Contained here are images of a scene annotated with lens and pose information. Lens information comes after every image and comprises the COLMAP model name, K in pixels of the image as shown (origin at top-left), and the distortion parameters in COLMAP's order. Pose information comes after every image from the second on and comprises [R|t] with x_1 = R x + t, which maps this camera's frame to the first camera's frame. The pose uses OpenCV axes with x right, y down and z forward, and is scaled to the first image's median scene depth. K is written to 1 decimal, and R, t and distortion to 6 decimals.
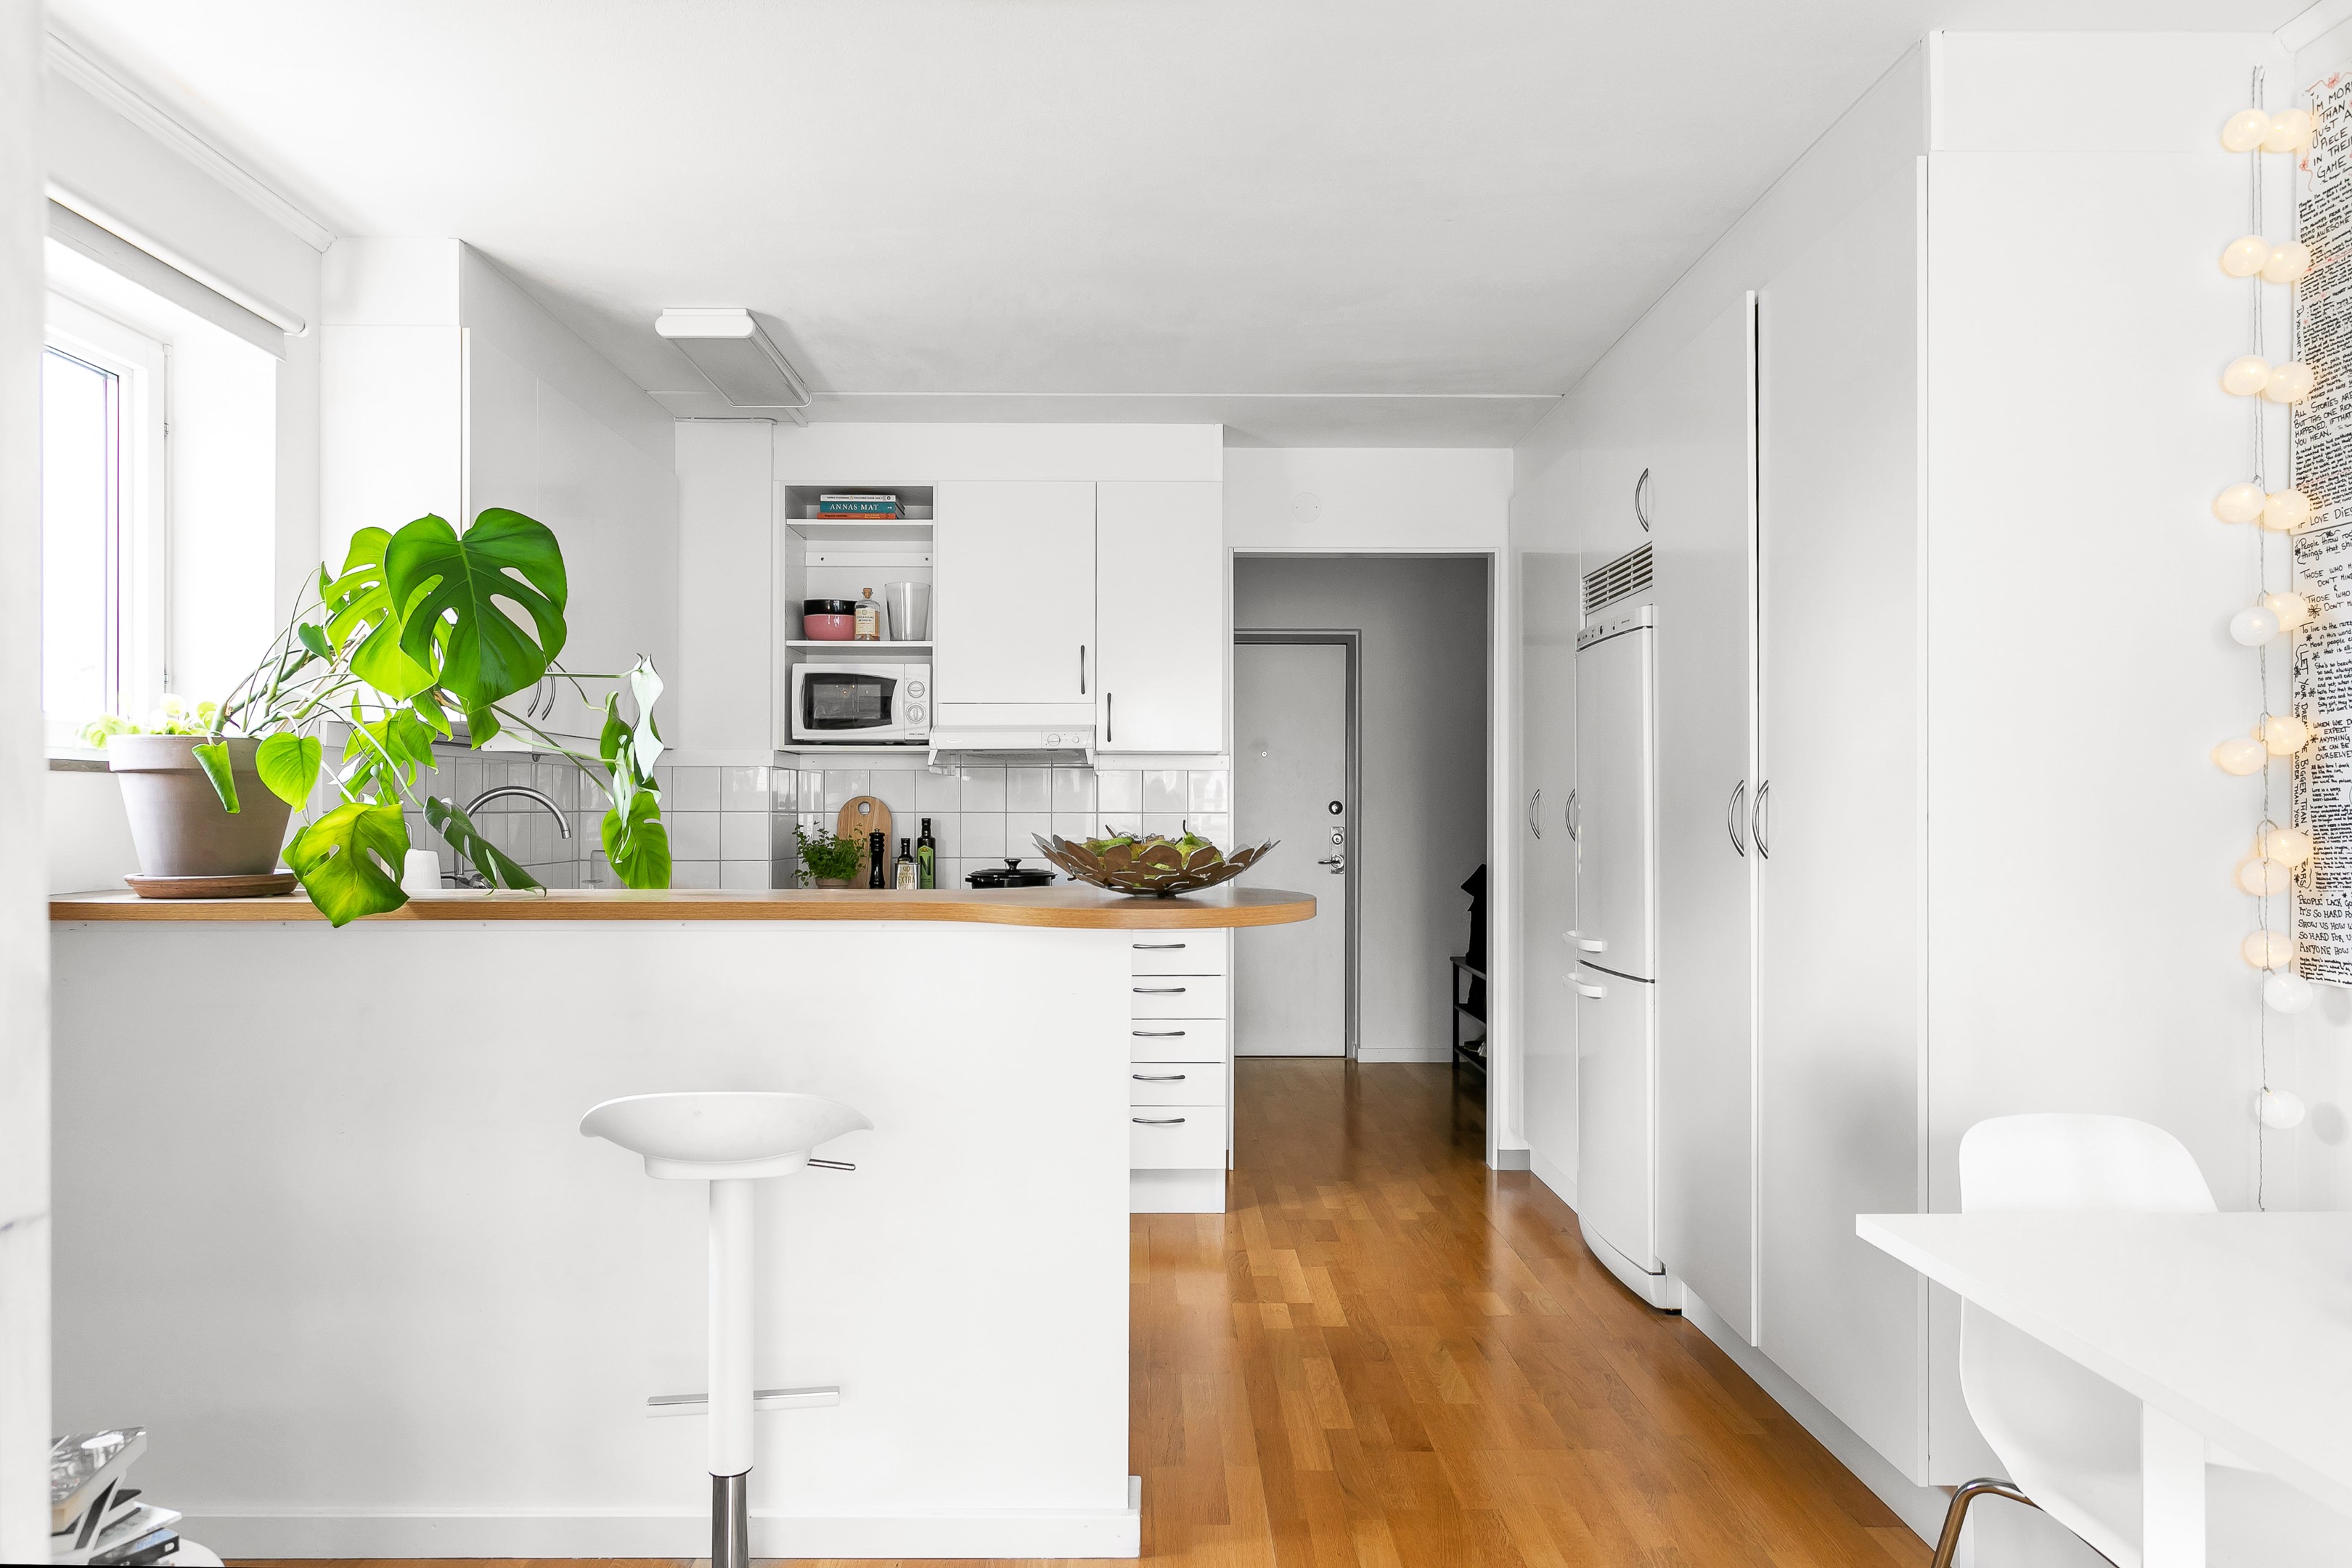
lens RADIAL K [[1480.1, 0, 1160.1], [0, 1480.1, 807.4], [0, 0, 1]] dist [-0.001506, 0.000761]
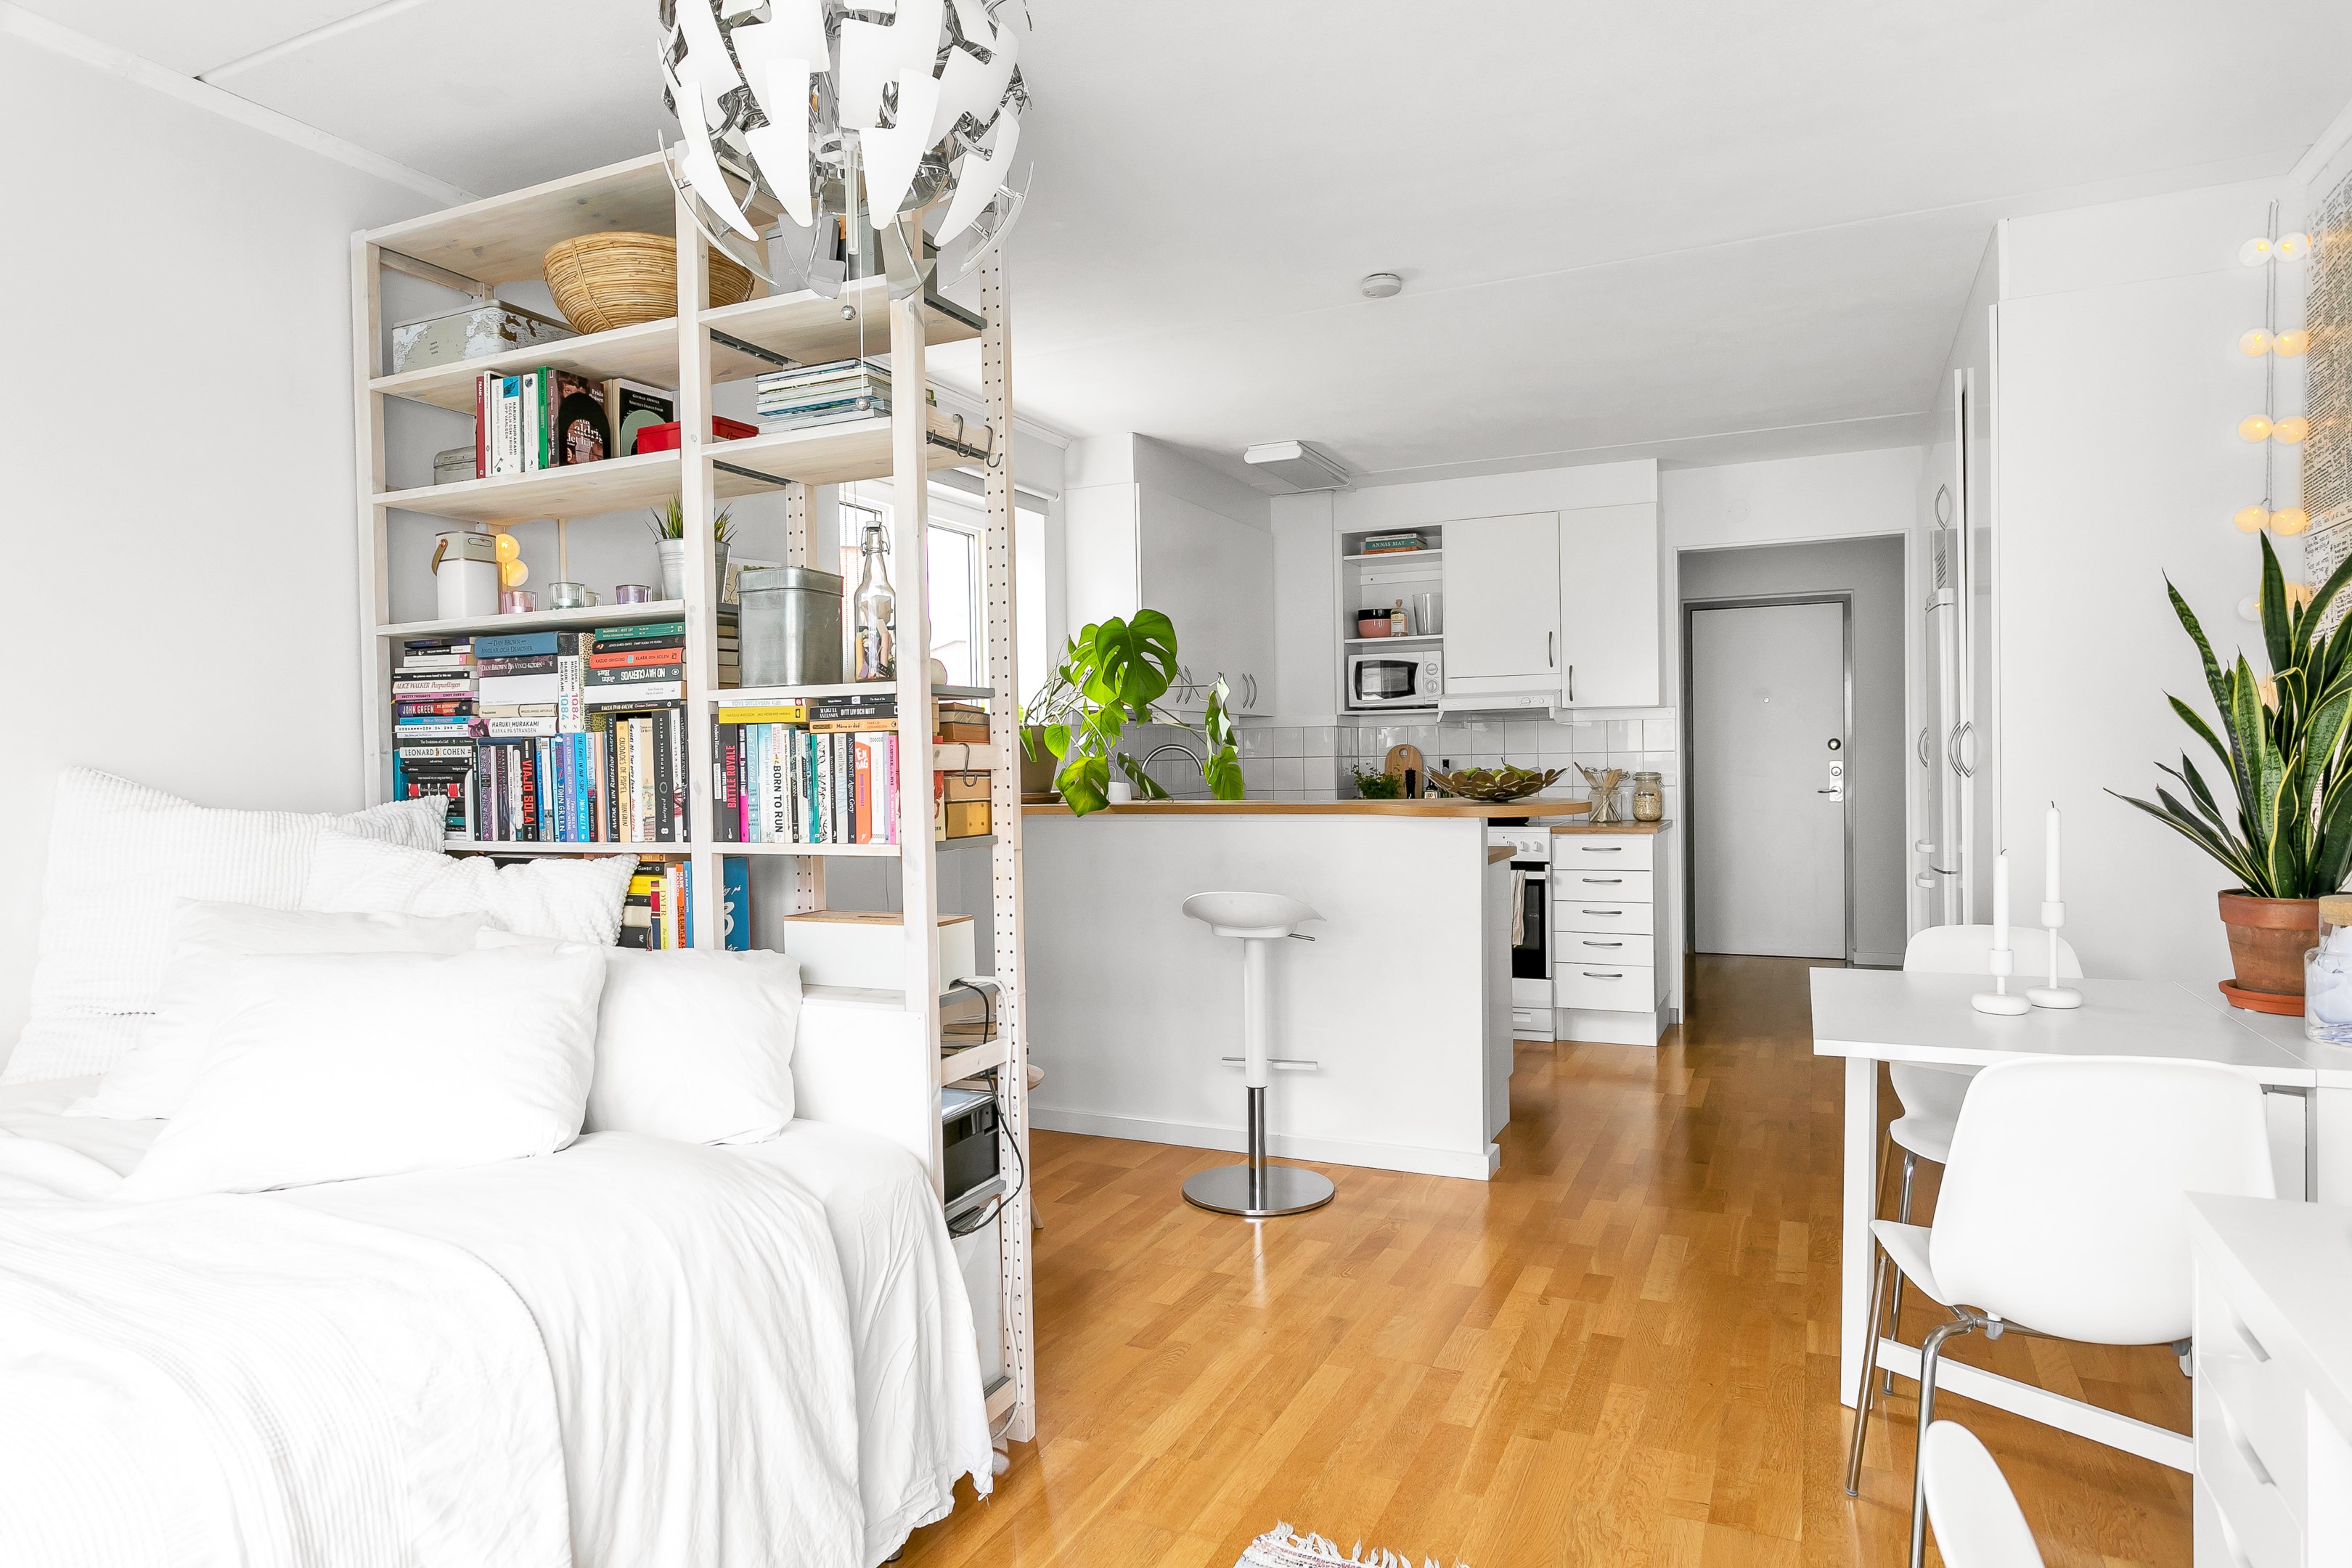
lens RADIAL K [[1415.4, 0, 1152.9], [0, 1415.4, 787.6], [0, 0, 1]] dist [-0.014472, 0.016595]
pose [[0.897350, -0.008676, -0.441234, 0.195376], [0.019913, 0.999584, 0.020843, 0.000652], [0.440870, -0.027490, 0.897150, -0.347315]]
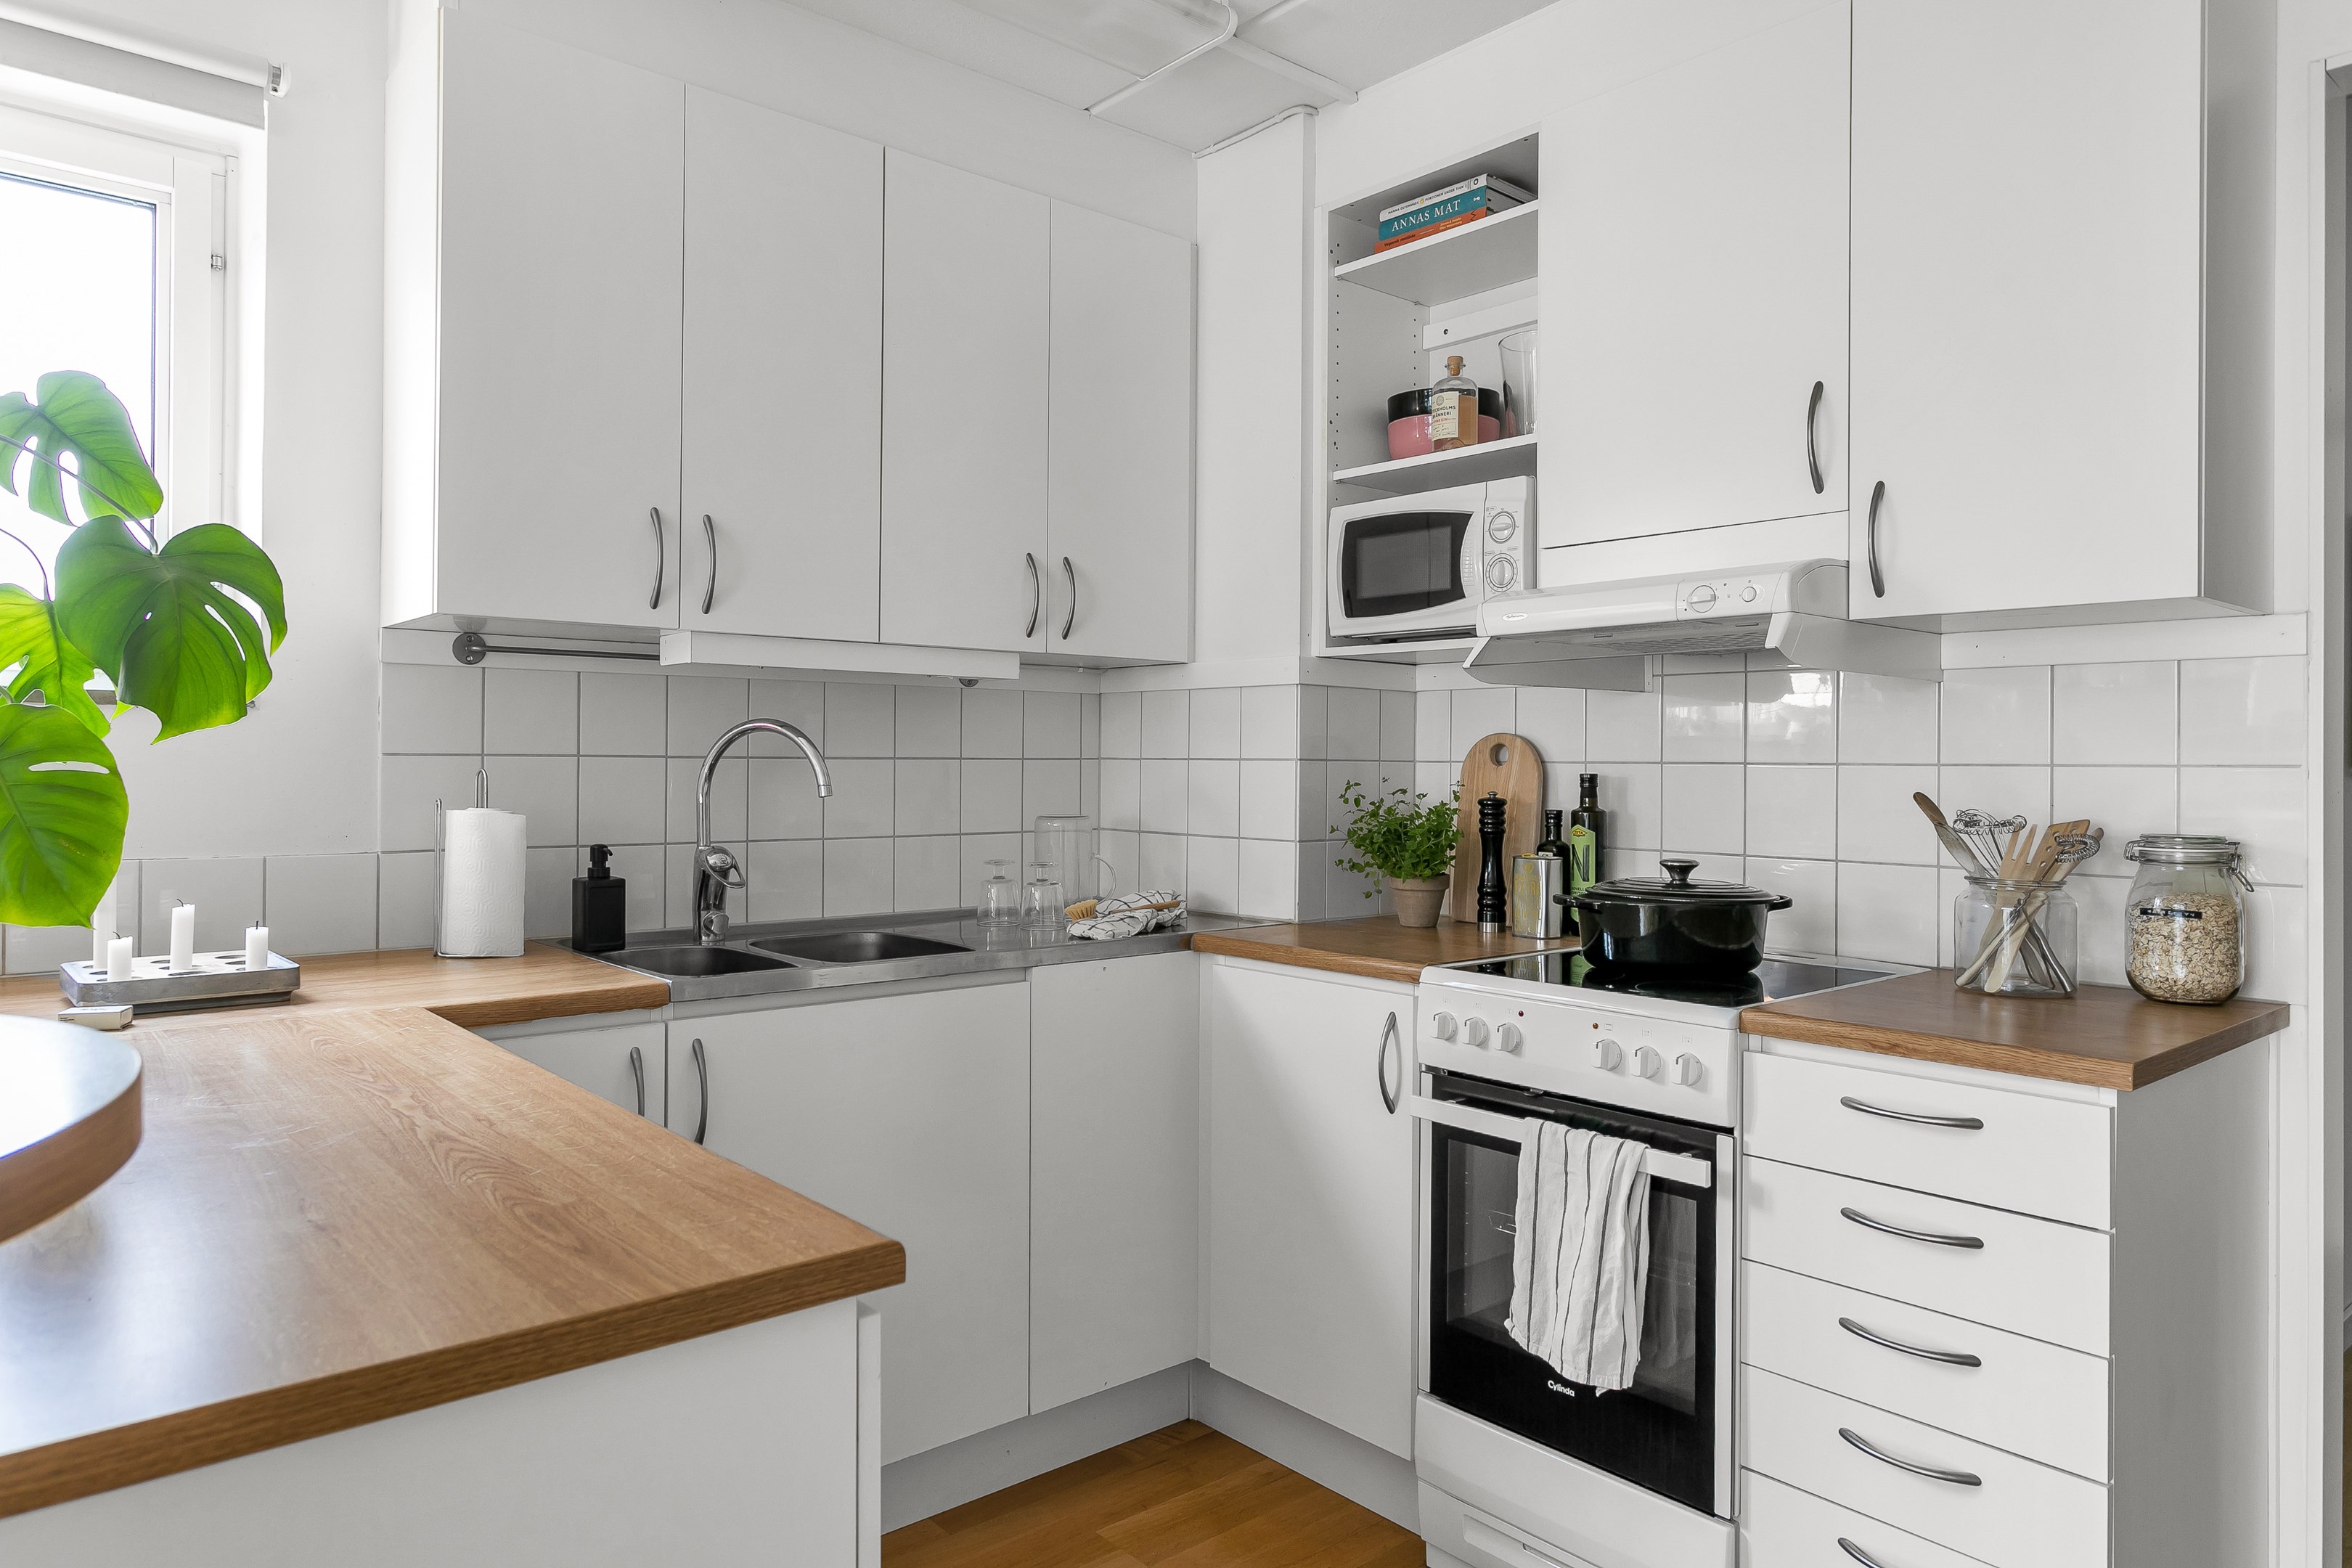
lens RADIAL K [[1461.0, 0, 1163.9], [0, 1461.0, 757.2], [0, 0, 1]] dist [-0.004042, 0.002592]
pose [[0.638960, 0.000493, -0.769240, 0.156366], [-0.002806, 0.999995, -0.001691, 0.002979], [0.769235, 0.003239, 0.638958, 0.578145]]
